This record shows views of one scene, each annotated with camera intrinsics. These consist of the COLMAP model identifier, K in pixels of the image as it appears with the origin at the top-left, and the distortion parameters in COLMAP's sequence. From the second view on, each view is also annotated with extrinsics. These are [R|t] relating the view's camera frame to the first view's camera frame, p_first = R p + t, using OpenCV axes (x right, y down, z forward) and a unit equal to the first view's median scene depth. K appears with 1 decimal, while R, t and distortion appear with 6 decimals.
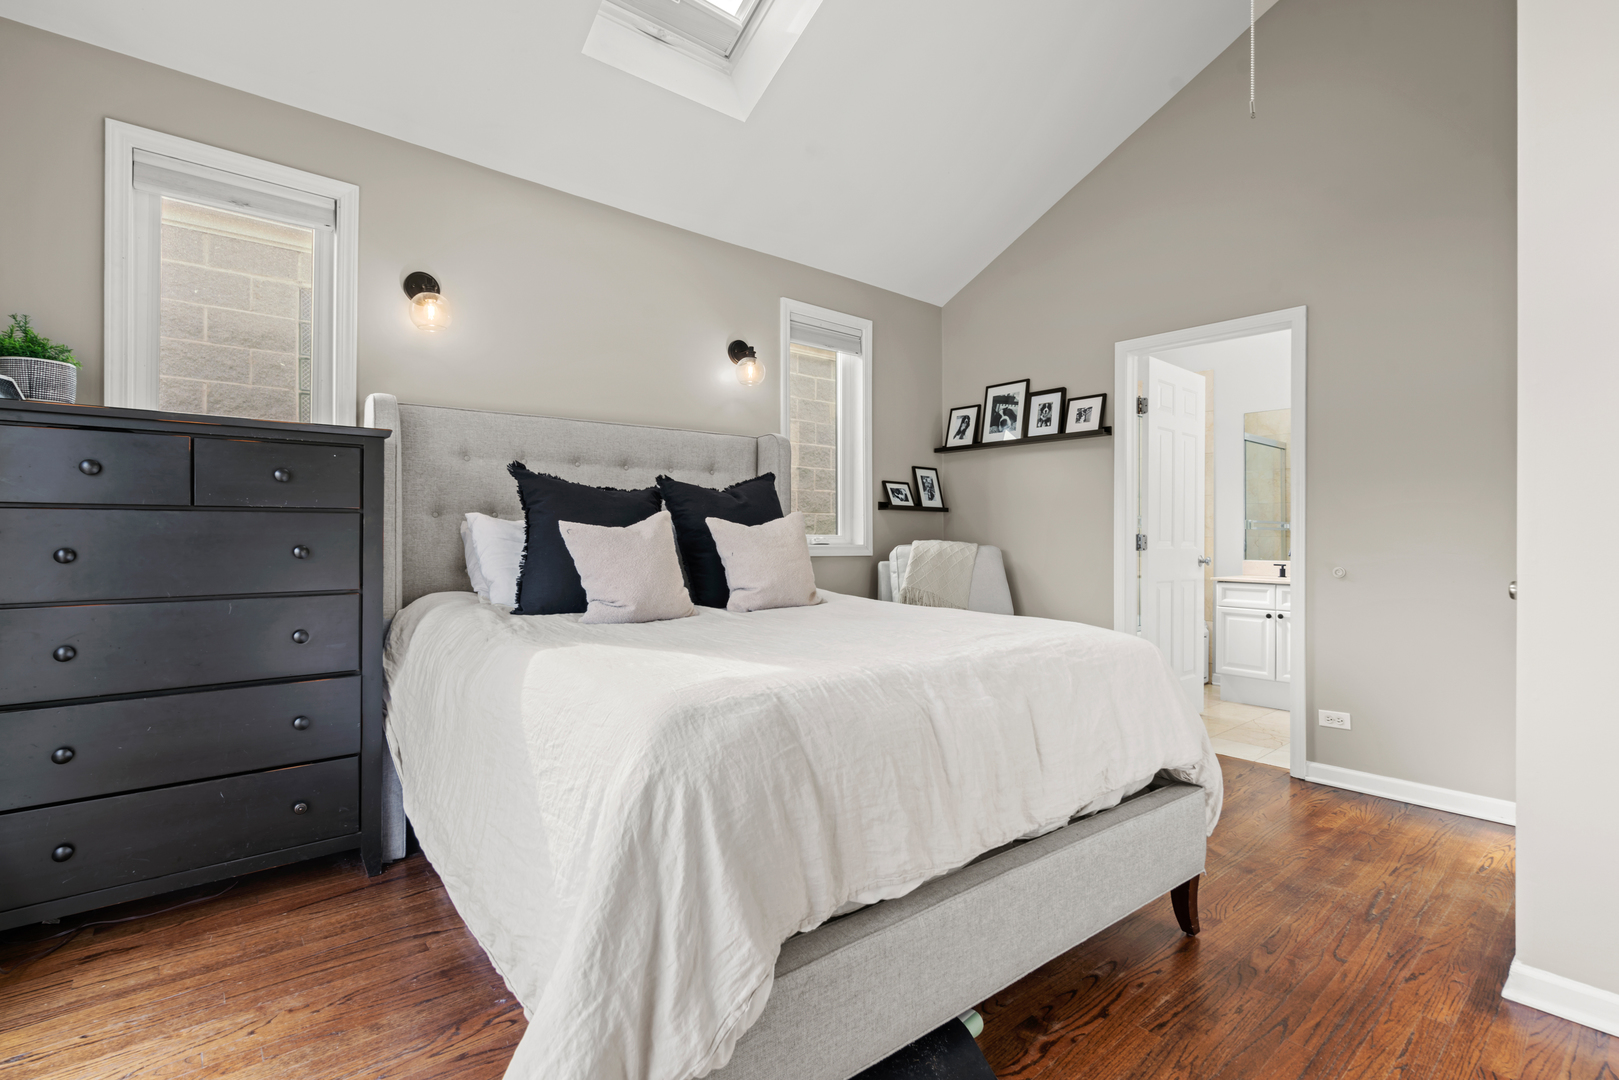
lens RADIAL K [[739.1, 0, 805.5], [0, 739.1, 536.3], [0, 0, 1]] dist [-0.000093, -0.000054]
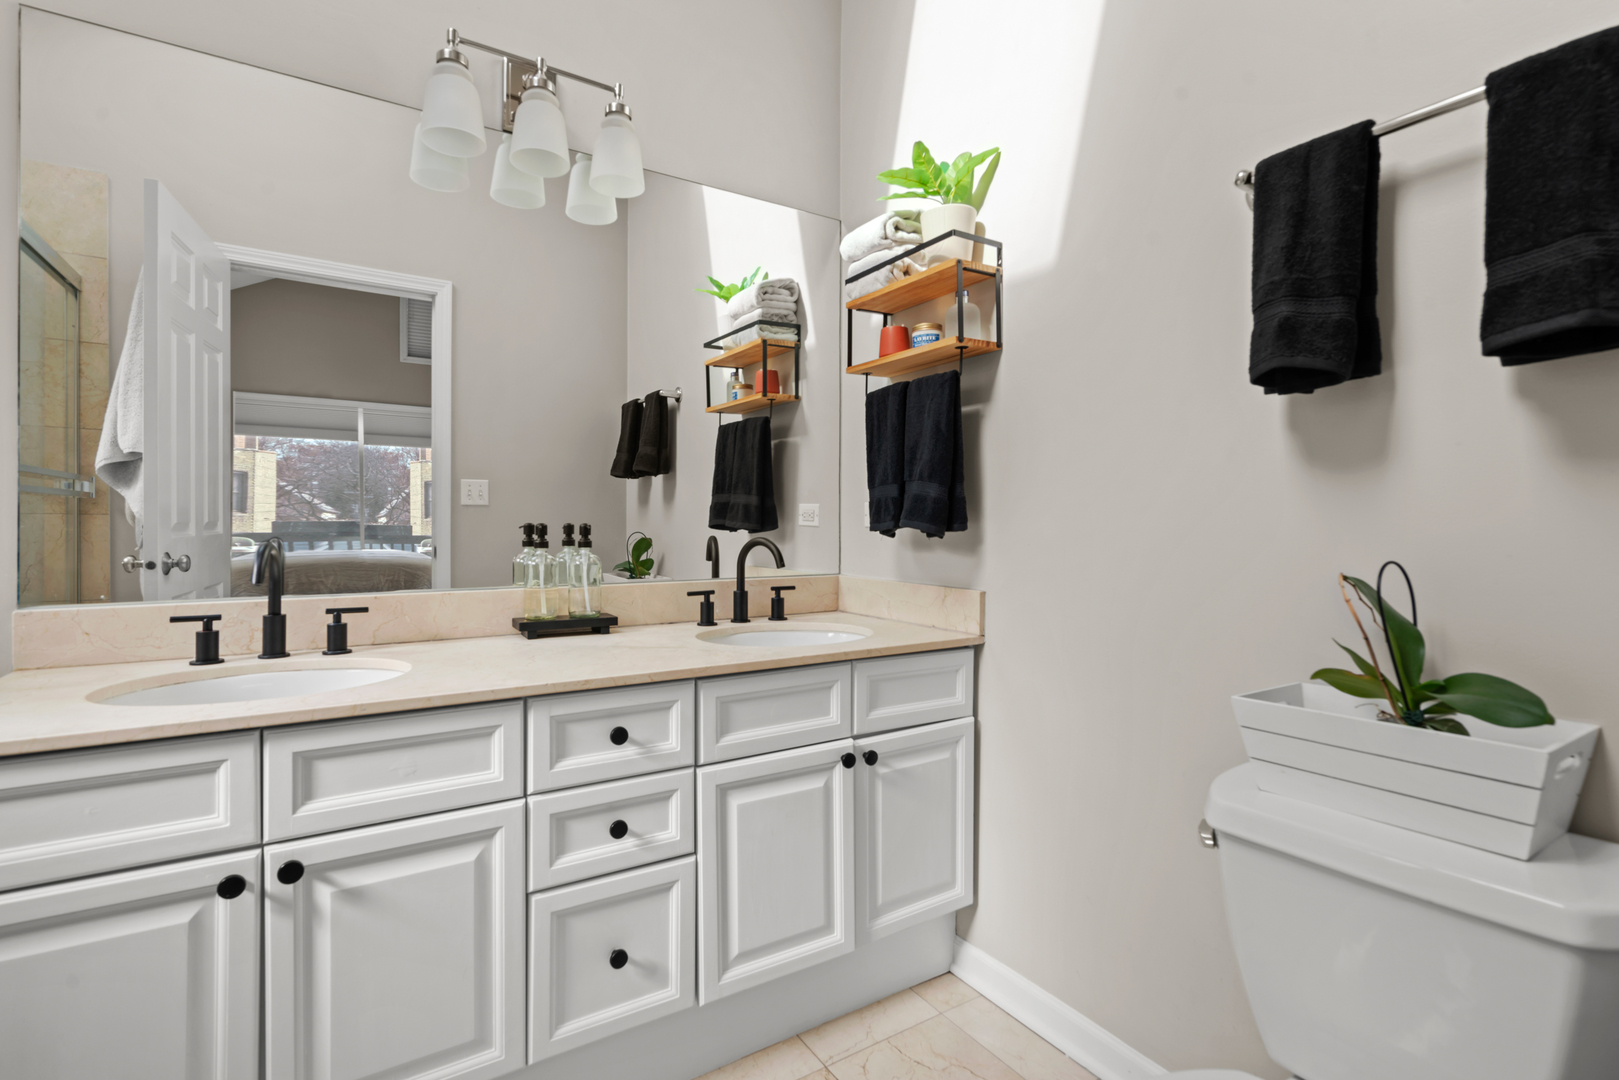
lens RADIAL K [[760.2, 0, 806.1], [0, 760.2, 518.5], [0, 0, 1]] dist [-0.000140, 0.000465]
pose [[0.111677, 0.001236, 0.993744, 0.413723], [-0.001452, 0.999998, -0.001081, 0.003719], [-0.993743, -0.001323, 0.111679, 0.781381]]
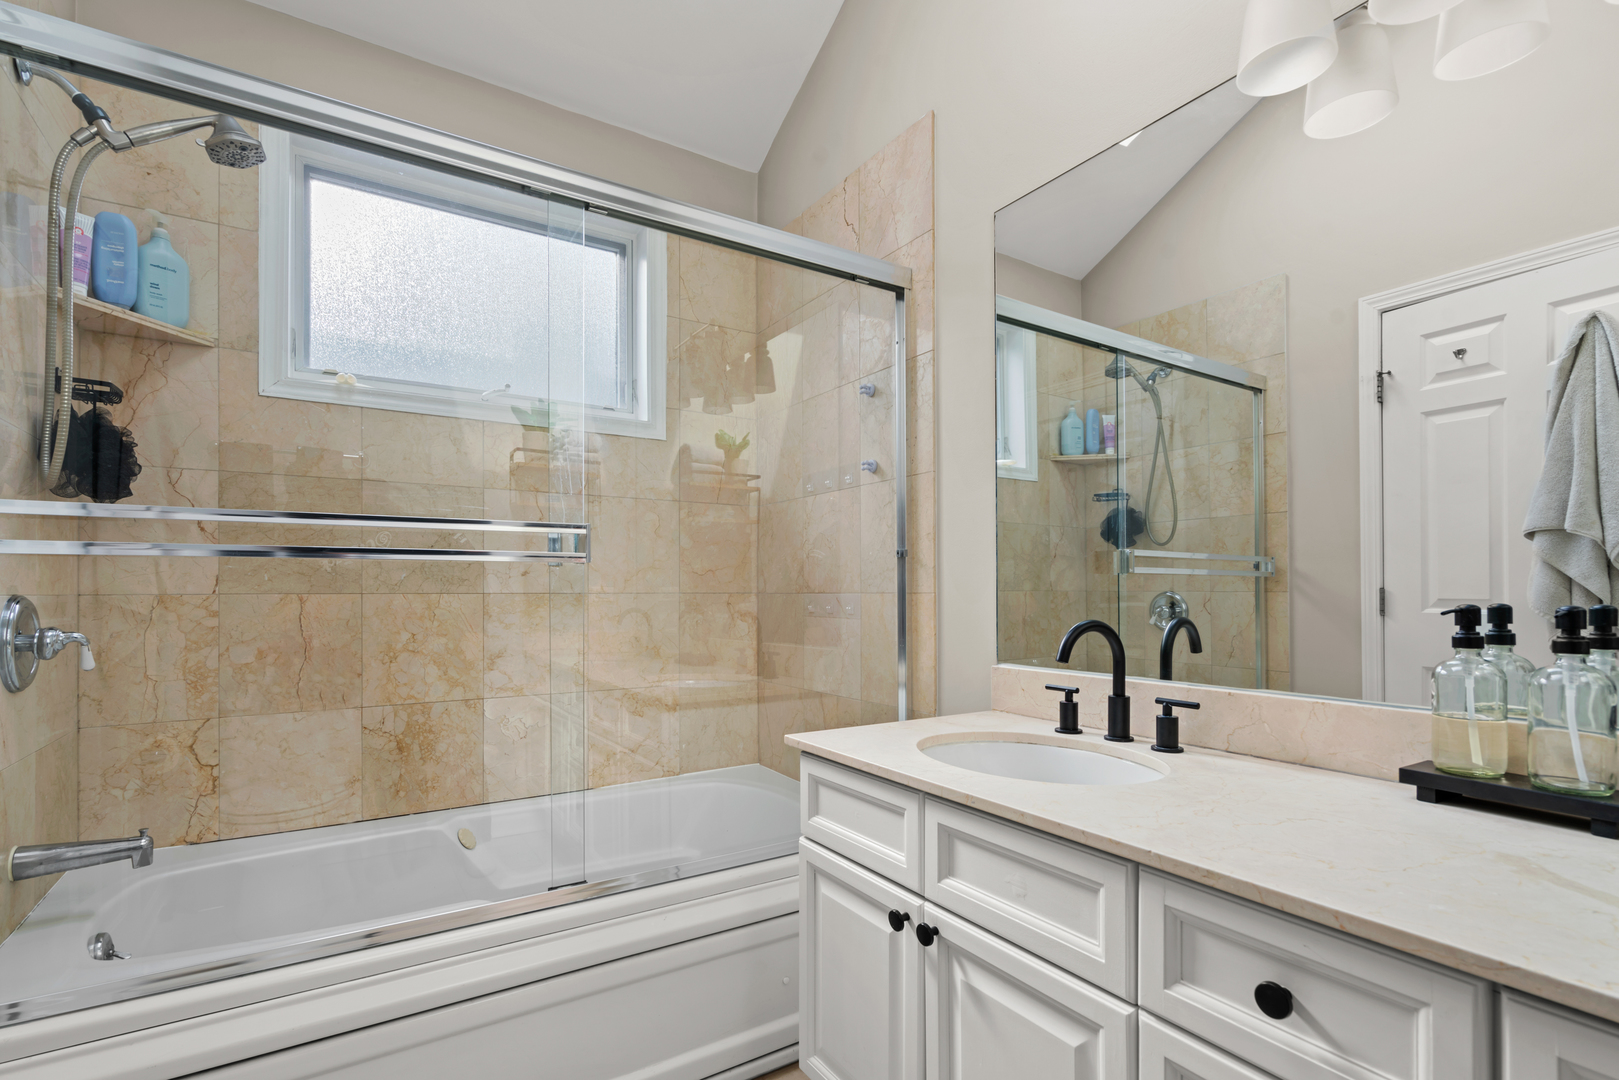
lens RADIAL K [[750.6, 0, 805.4], [0, 750.6, 595.0], [0, 0, 1]] dist [-0.001405, -0.000051]
pose [[0.990976, -0.006832, -0.133867, 0.604500], [0.006542, 0.999975, -0.002609, 0.003053], [0.133882, 0.001710, 0.990996, 0.724205]]
